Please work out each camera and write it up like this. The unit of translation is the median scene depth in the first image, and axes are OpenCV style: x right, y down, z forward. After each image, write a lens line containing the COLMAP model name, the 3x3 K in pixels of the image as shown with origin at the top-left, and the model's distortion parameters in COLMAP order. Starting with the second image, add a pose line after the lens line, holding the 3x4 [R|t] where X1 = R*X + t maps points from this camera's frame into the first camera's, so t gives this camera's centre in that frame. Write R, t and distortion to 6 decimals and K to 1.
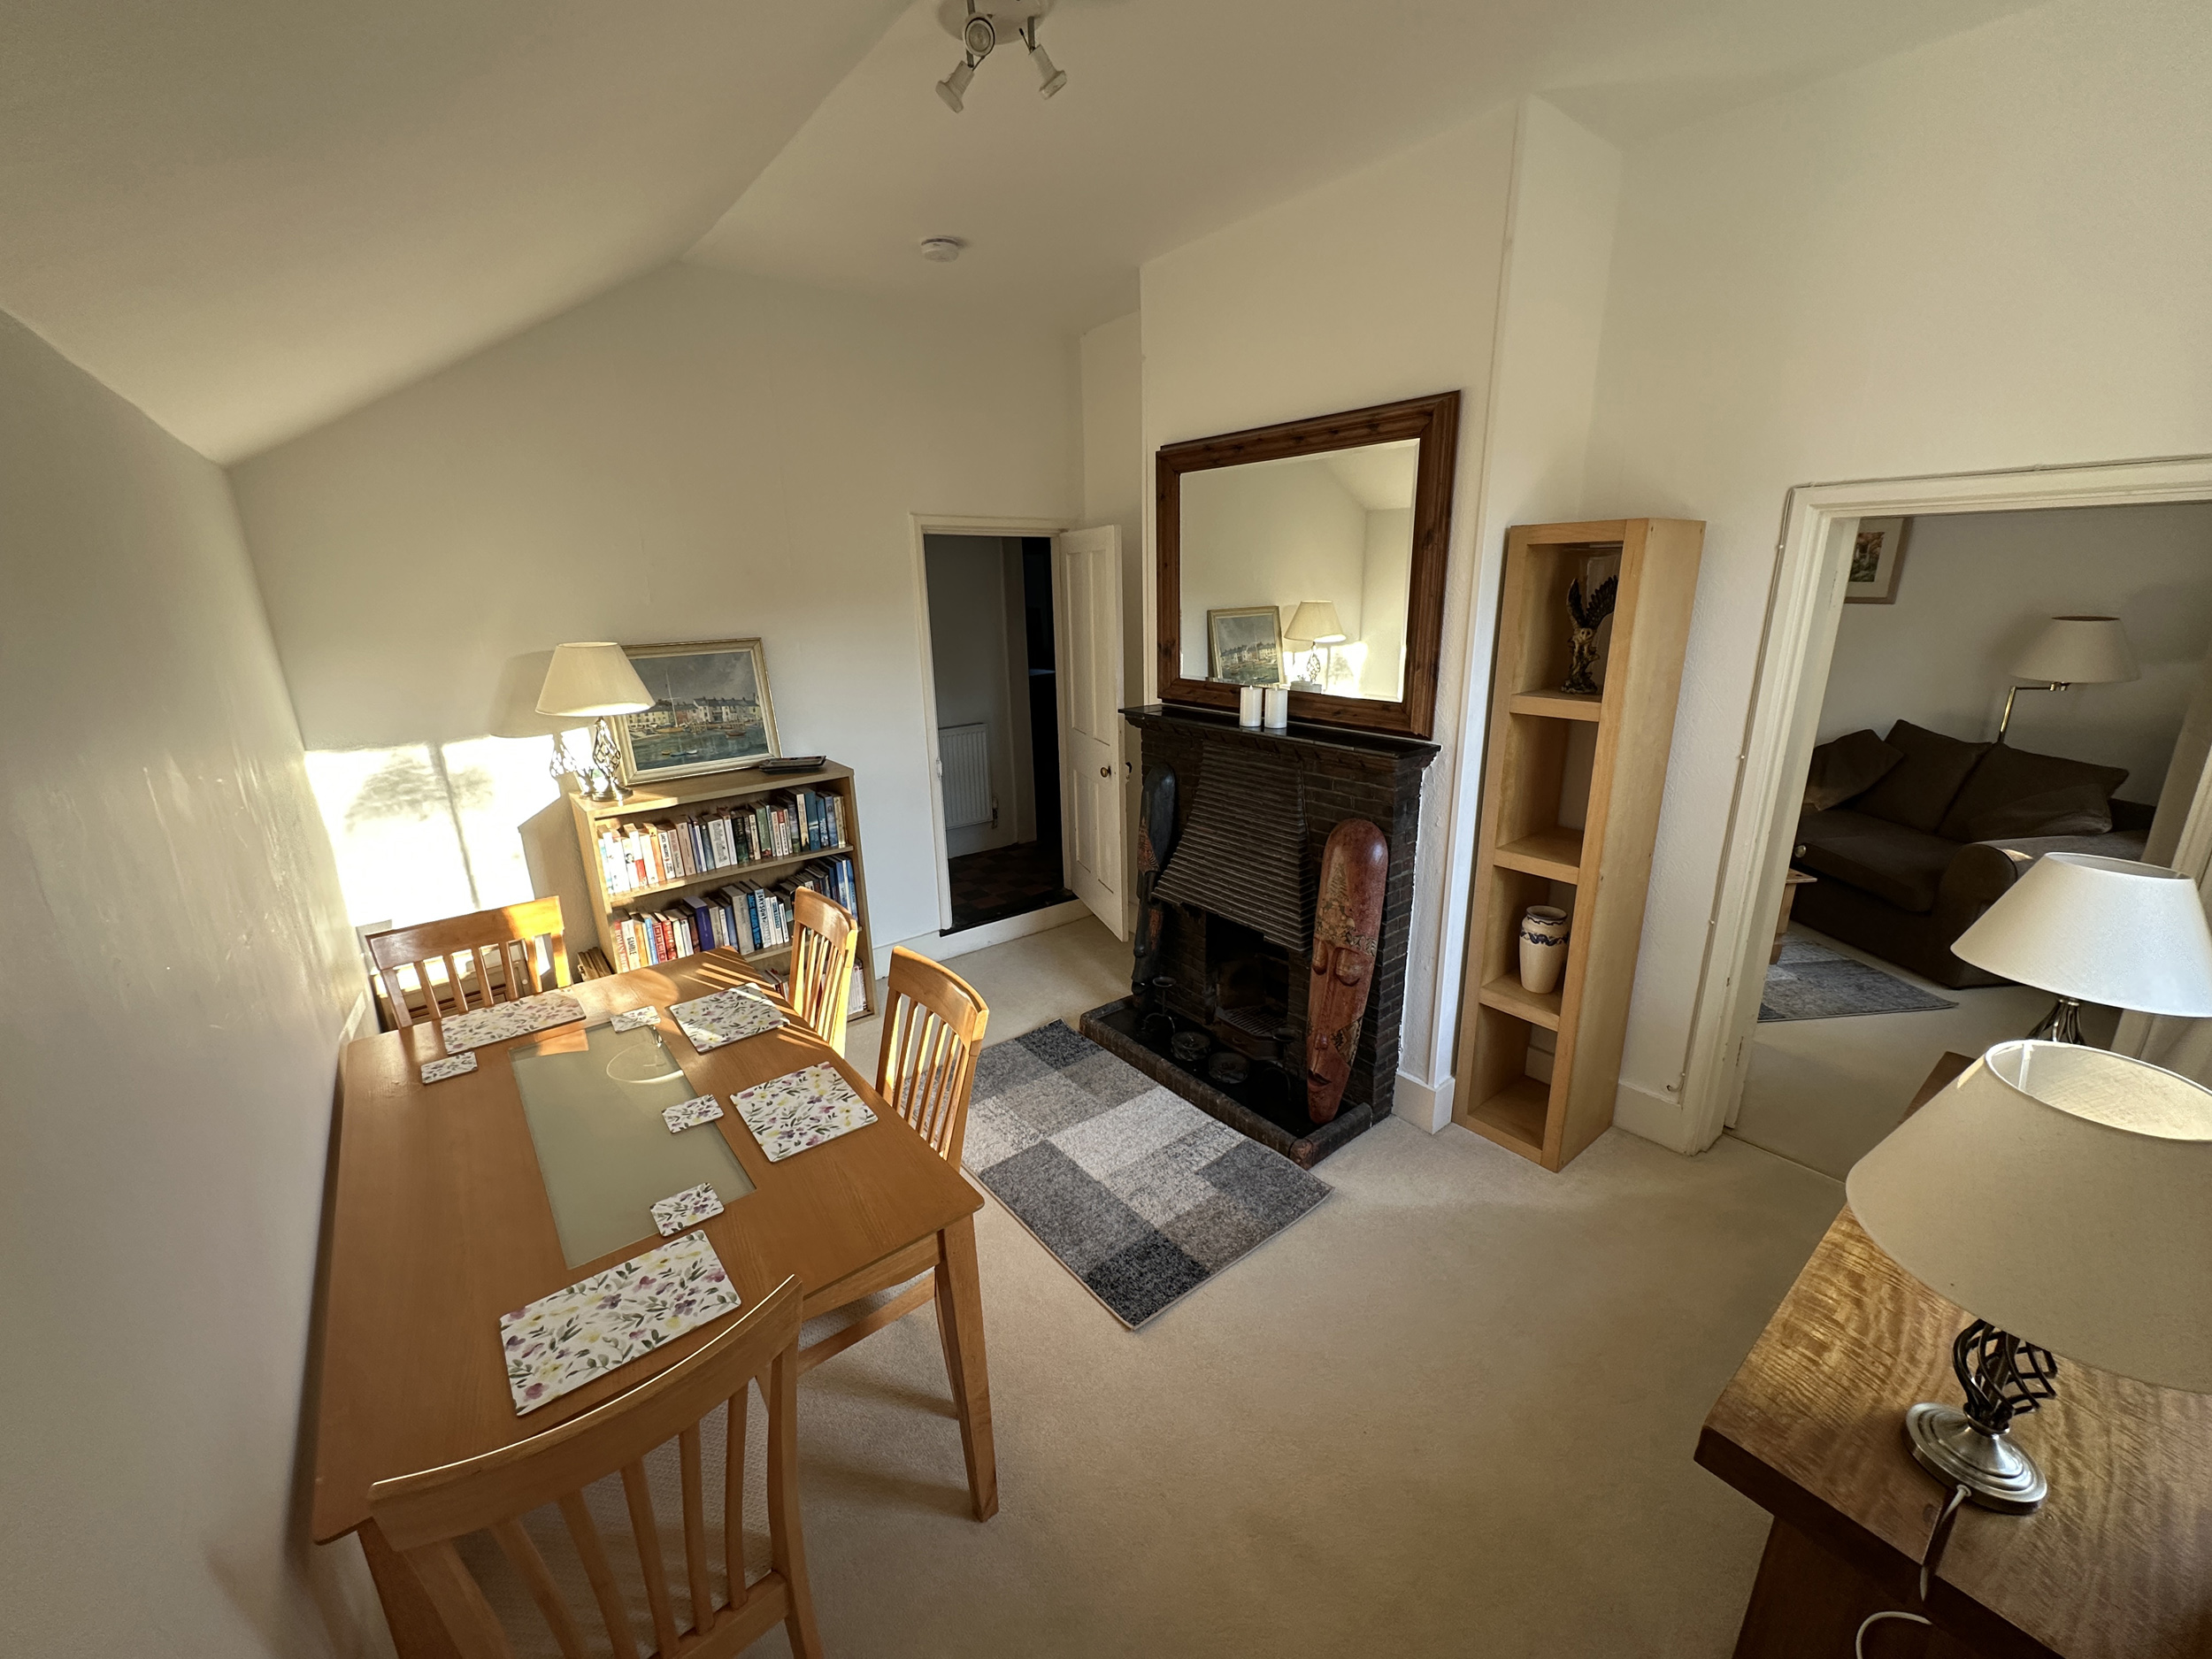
lens RADIAL K [[883.2, 0, 1106.0], [0, 883.2, 829.5], [0, 0, 1]] dist [0.000008, -0.000111]
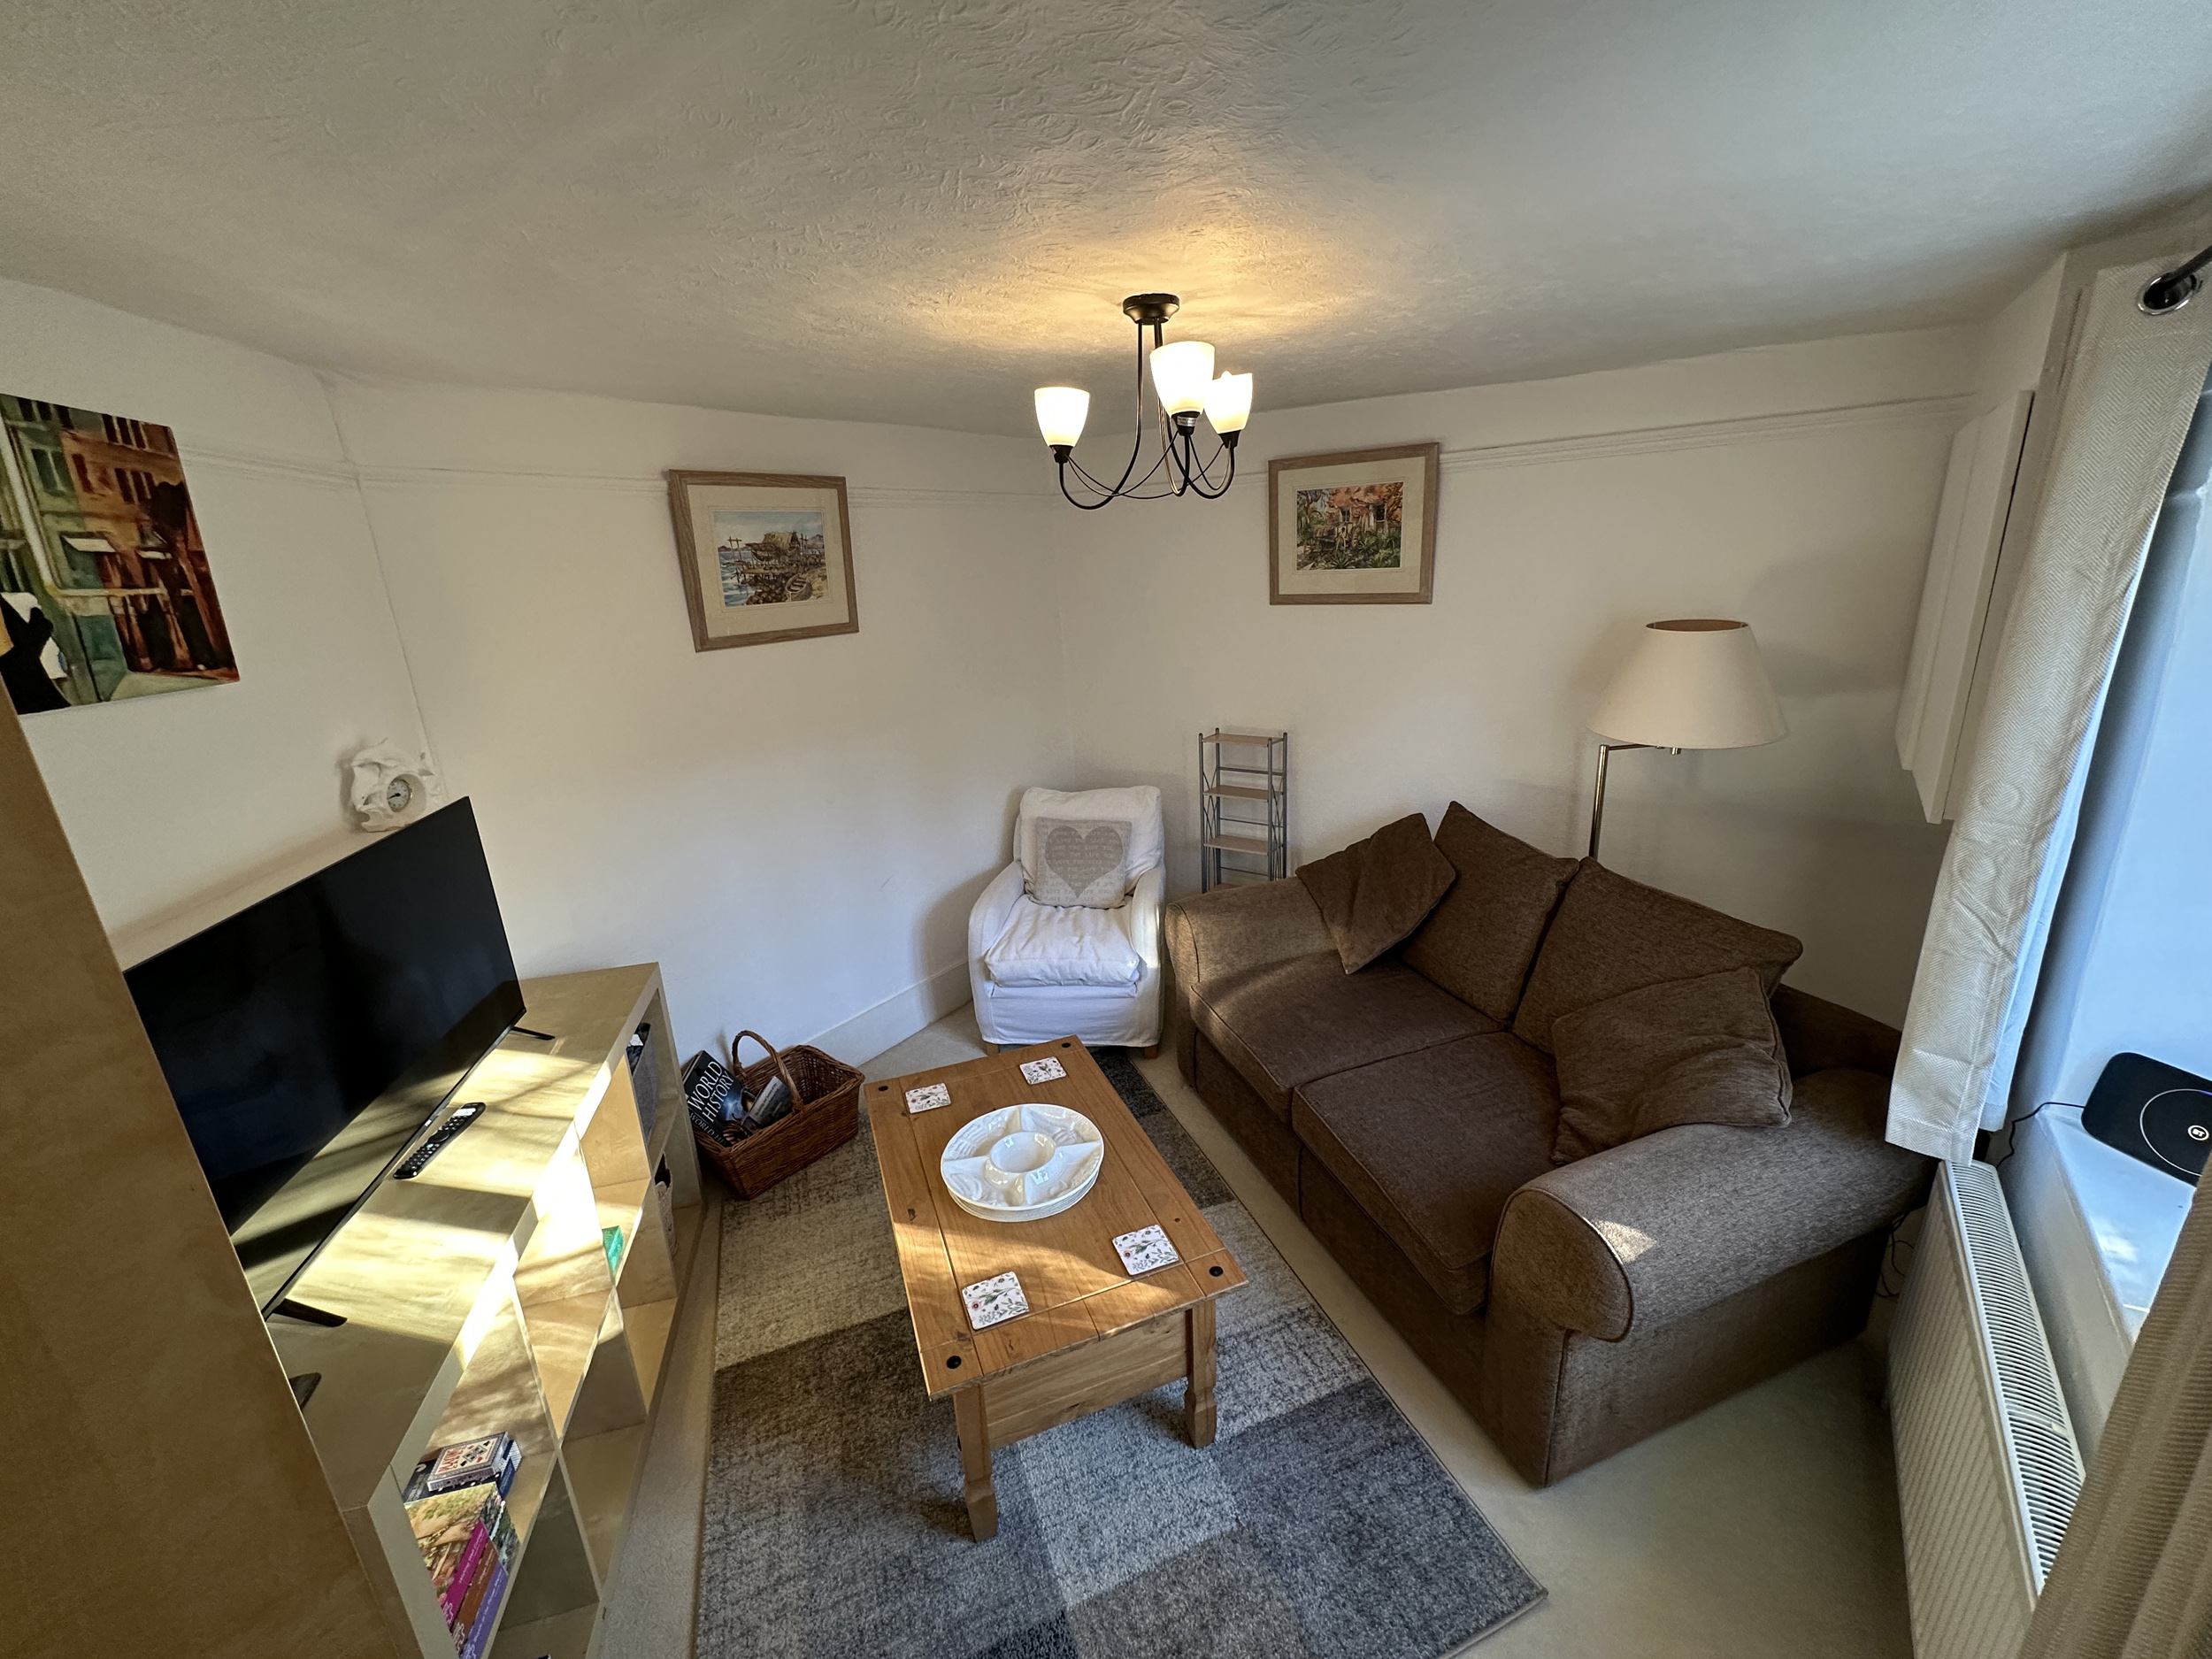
lens RADIAL K [[883.2, 0, 1106.0], [0, 883.2, 829.5], [0, 0, 1]] dist [0.000008, -0.000111]
pose [[0.966519, -0.092316, 0.239413, 0.555636], [0.095553, 0.995423, -0.001923, -0.131210], [-0.238139, 0.024736, 0.970916, 0.507556]]
